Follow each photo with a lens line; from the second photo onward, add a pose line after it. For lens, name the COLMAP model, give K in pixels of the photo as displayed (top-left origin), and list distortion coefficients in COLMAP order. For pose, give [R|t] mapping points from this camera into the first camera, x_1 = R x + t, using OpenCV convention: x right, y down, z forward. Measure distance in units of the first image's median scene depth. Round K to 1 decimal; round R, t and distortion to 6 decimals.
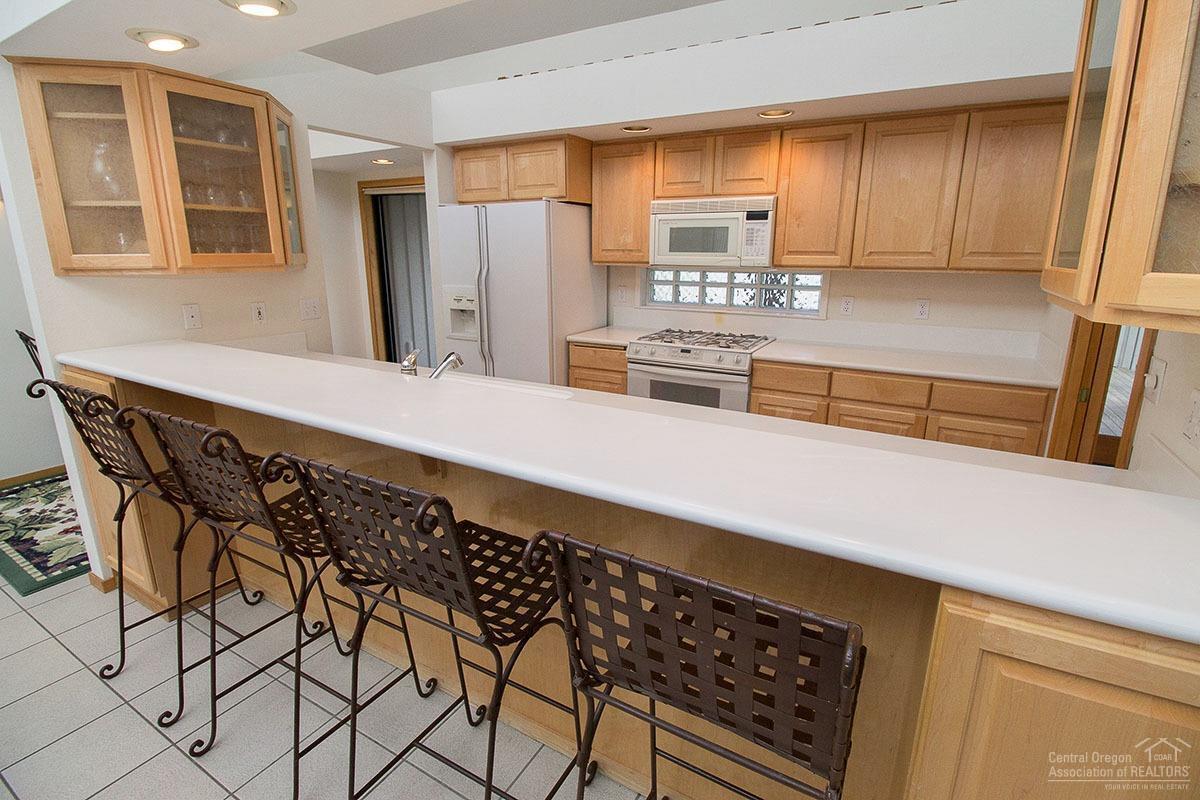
lens RADIAL K [[567.3, 0, 617.0], [0, 567.3, 398.7], [0, 0, 1]] dist [-0.025623, -0.000964]
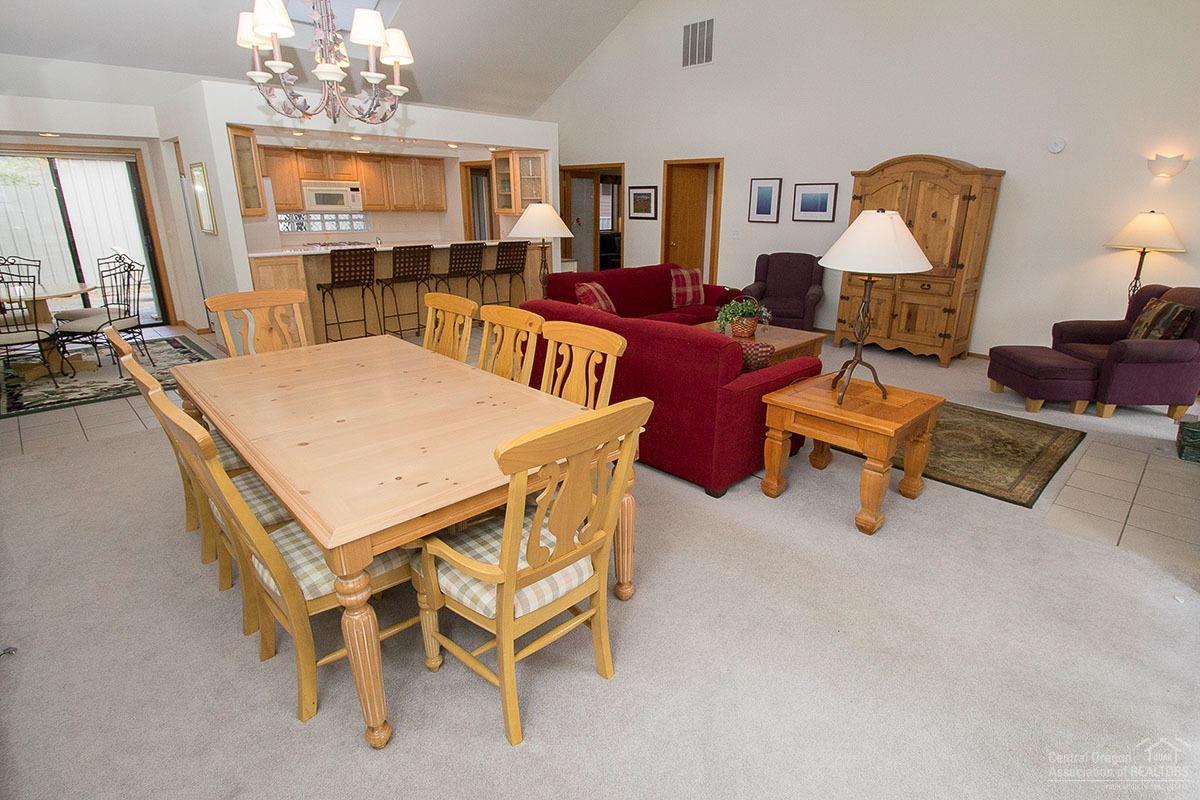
lens RADIAL K [[567.3, 0, 617.0], [0, 567.3, 398.7], [0, 0, 1]] dist [-0.025623, -0.000964]
pose [[0.263322, -0.318022, 0.910782, -1.753791], [0.231576, 0.937334, 0.260341, 0.116863], [-0.936501, 0.142362, 0.320466, -0.554761]]
